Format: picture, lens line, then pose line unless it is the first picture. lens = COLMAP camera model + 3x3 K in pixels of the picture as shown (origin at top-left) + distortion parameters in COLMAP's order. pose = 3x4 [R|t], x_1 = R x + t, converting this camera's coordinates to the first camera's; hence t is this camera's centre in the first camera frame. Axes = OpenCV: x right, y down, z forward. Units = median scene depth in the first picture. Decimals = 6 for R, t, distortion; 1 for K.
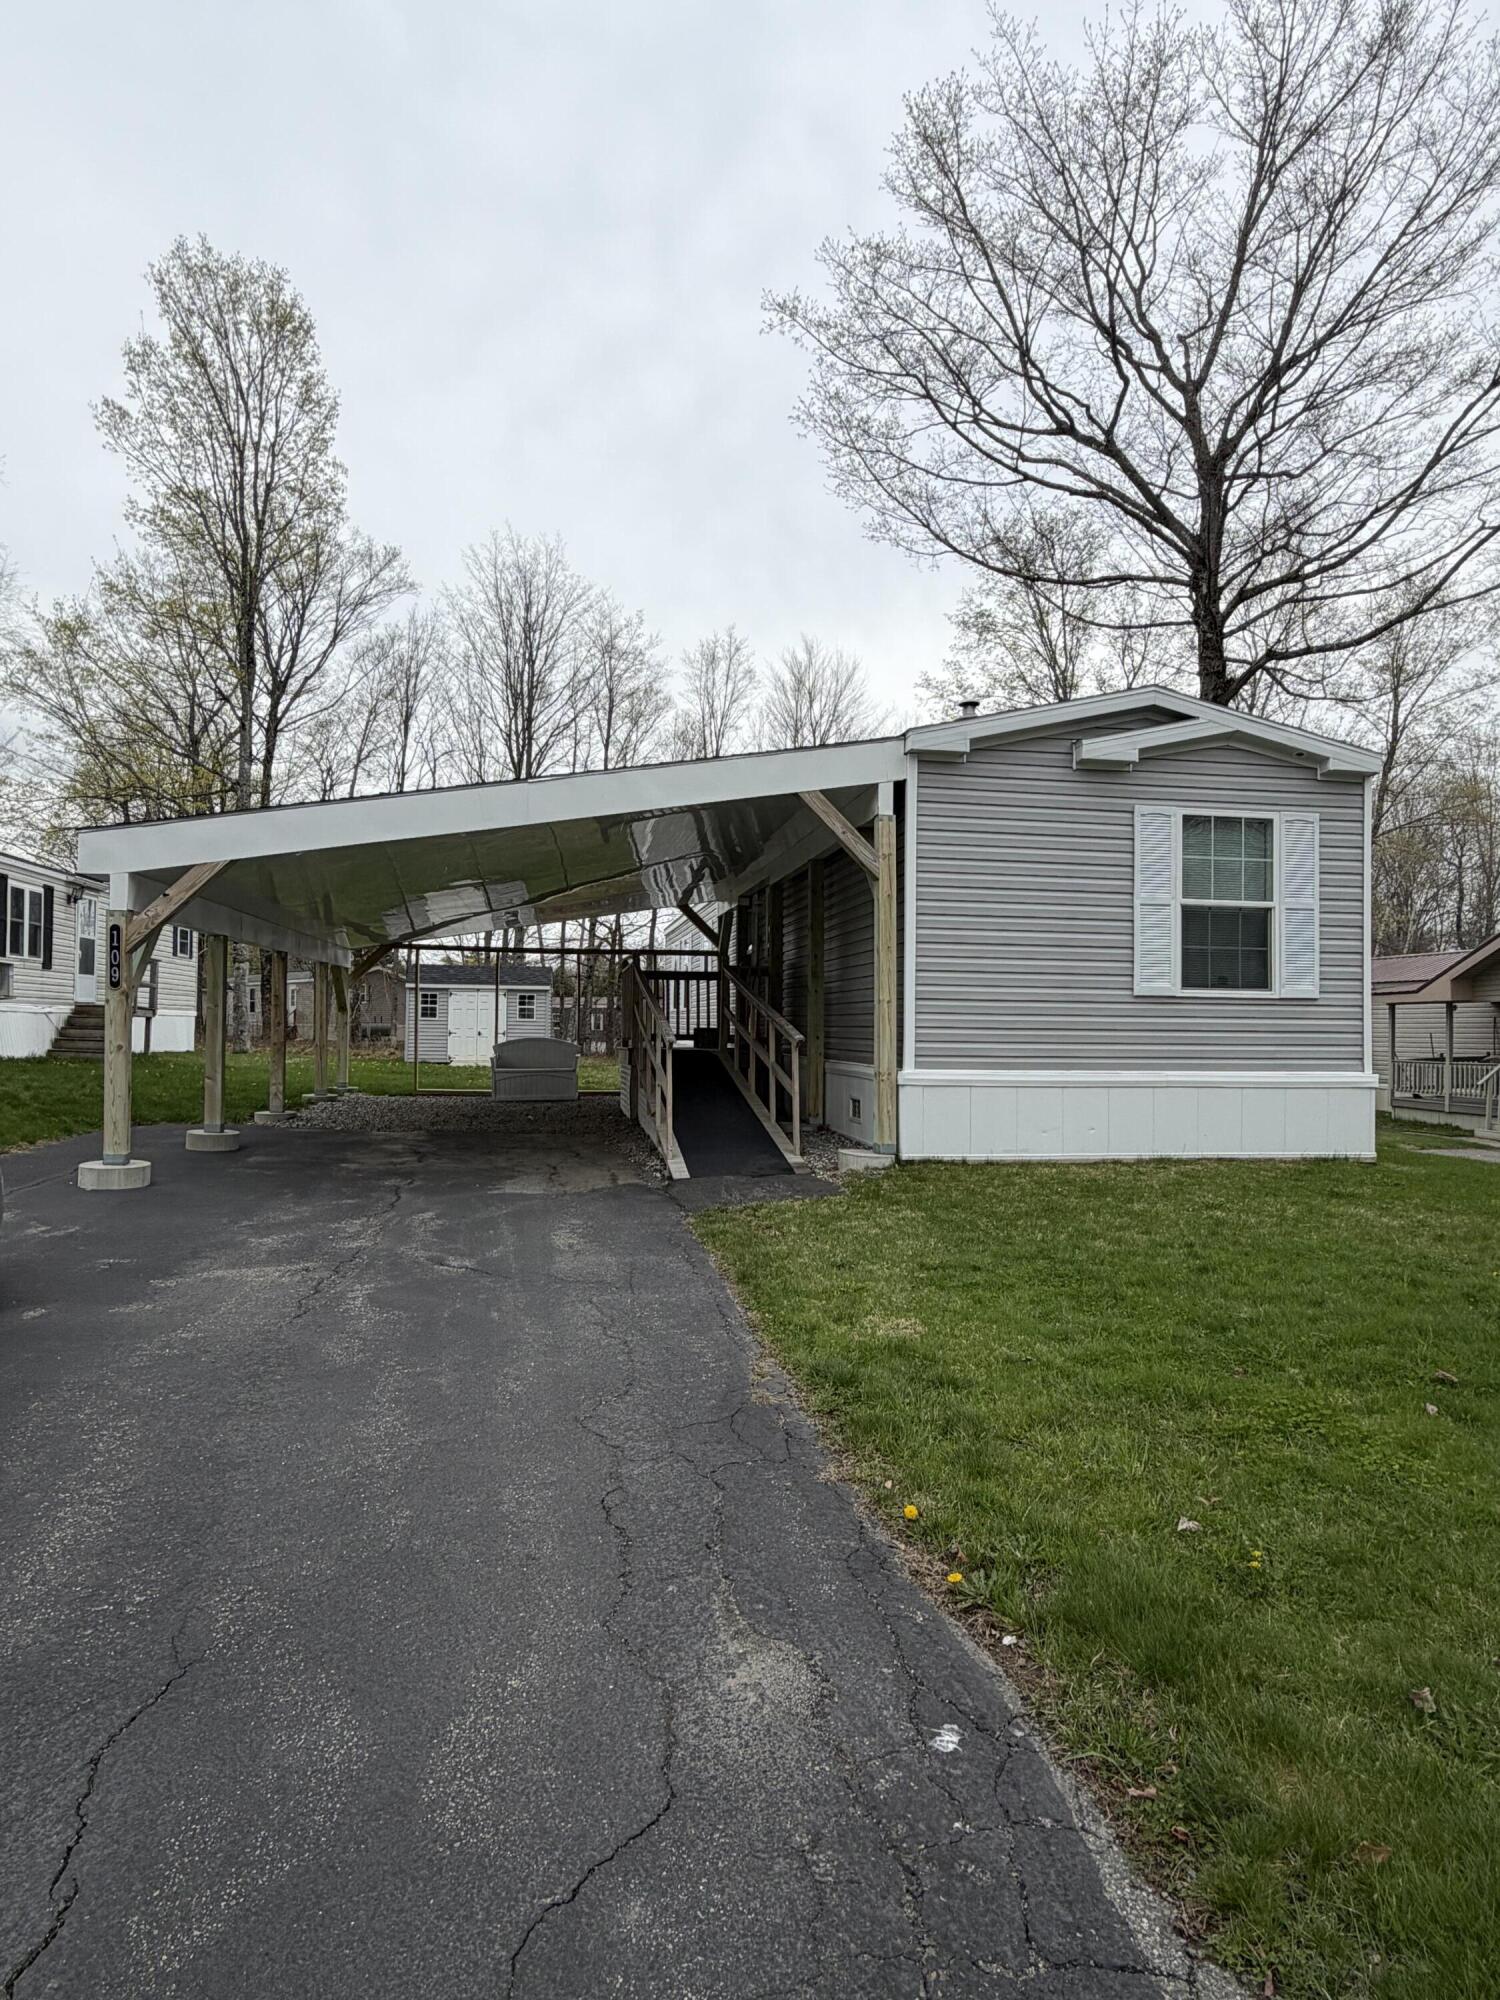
lens RADIAL K [[1148.8, 0, 750.0], [0, 1148.8, 1000.0], [0, 0, 1]] dist [0.001577, -0.000186]
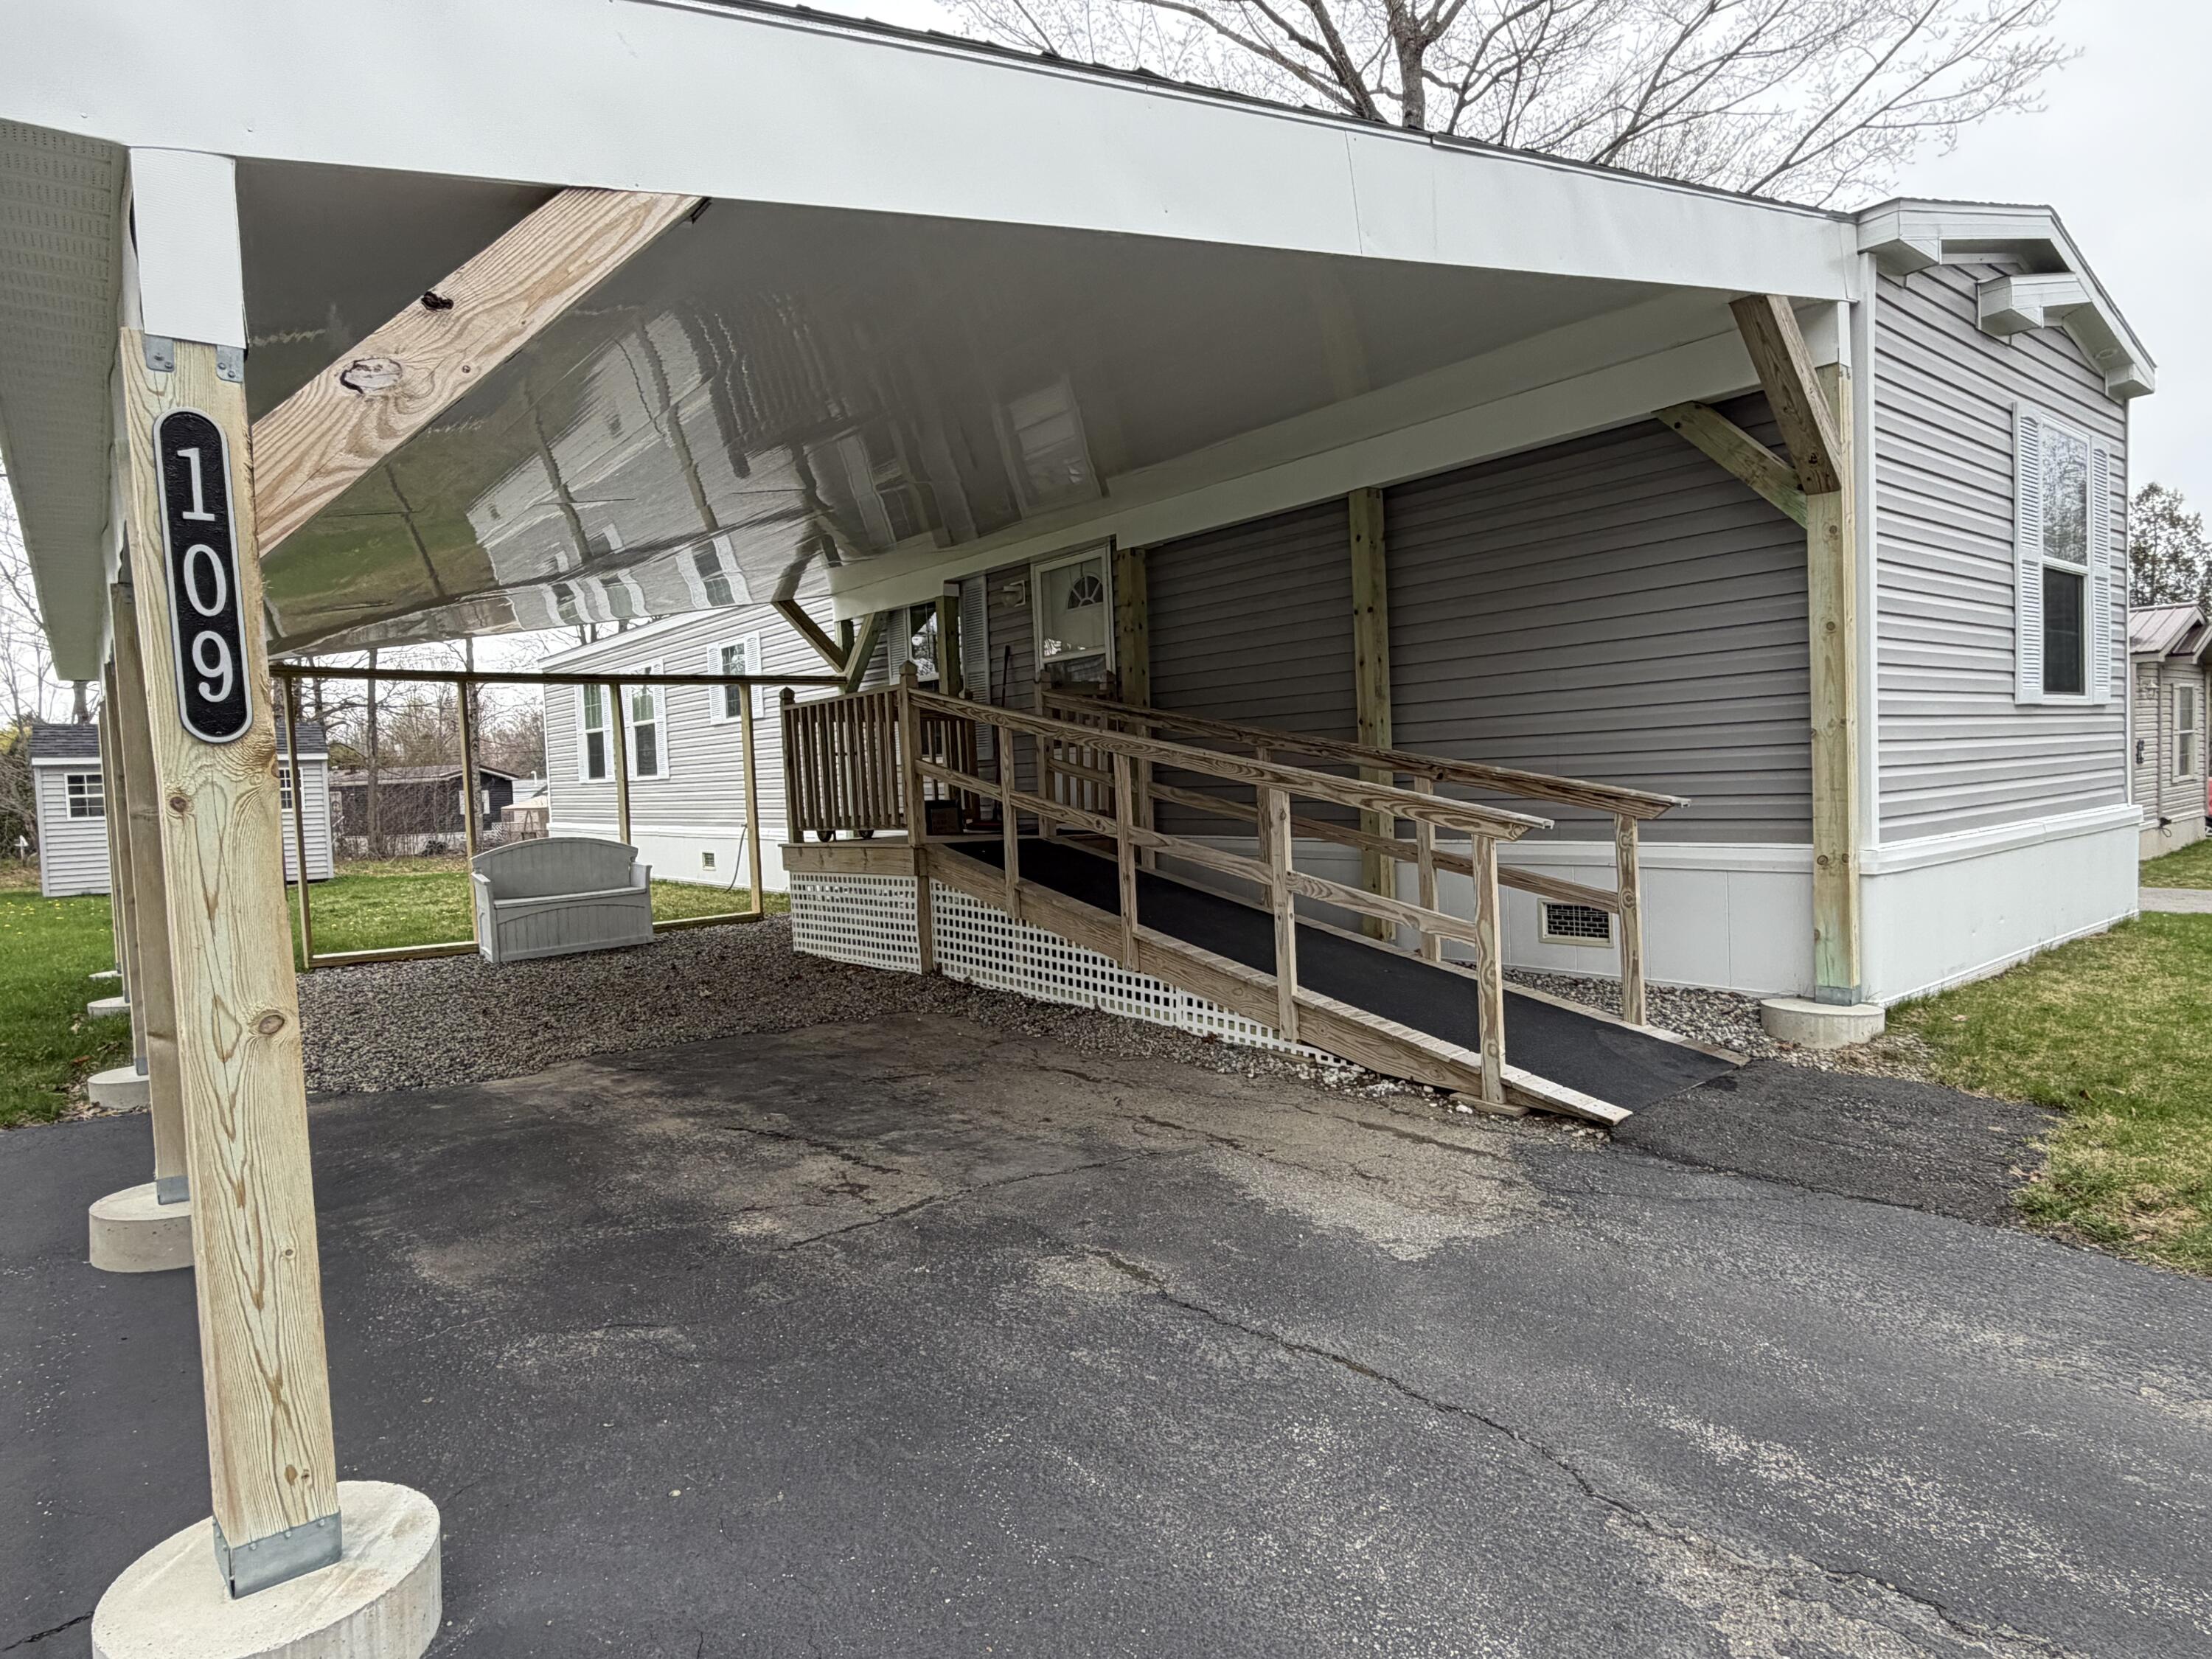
lens RADIAL K [[1270.6, 0, 1106.0], [0, 1270.6, 829.5], [0, 0, 1]] dist [0.001577, -0.000186]
pose [[0.863319, -0.070235, 0.499747, -0.477993], [0.042408, 0.996862, 0.066840, -0.002892], [-0.502873, -0.036511, 0.863589, 0.660294]]
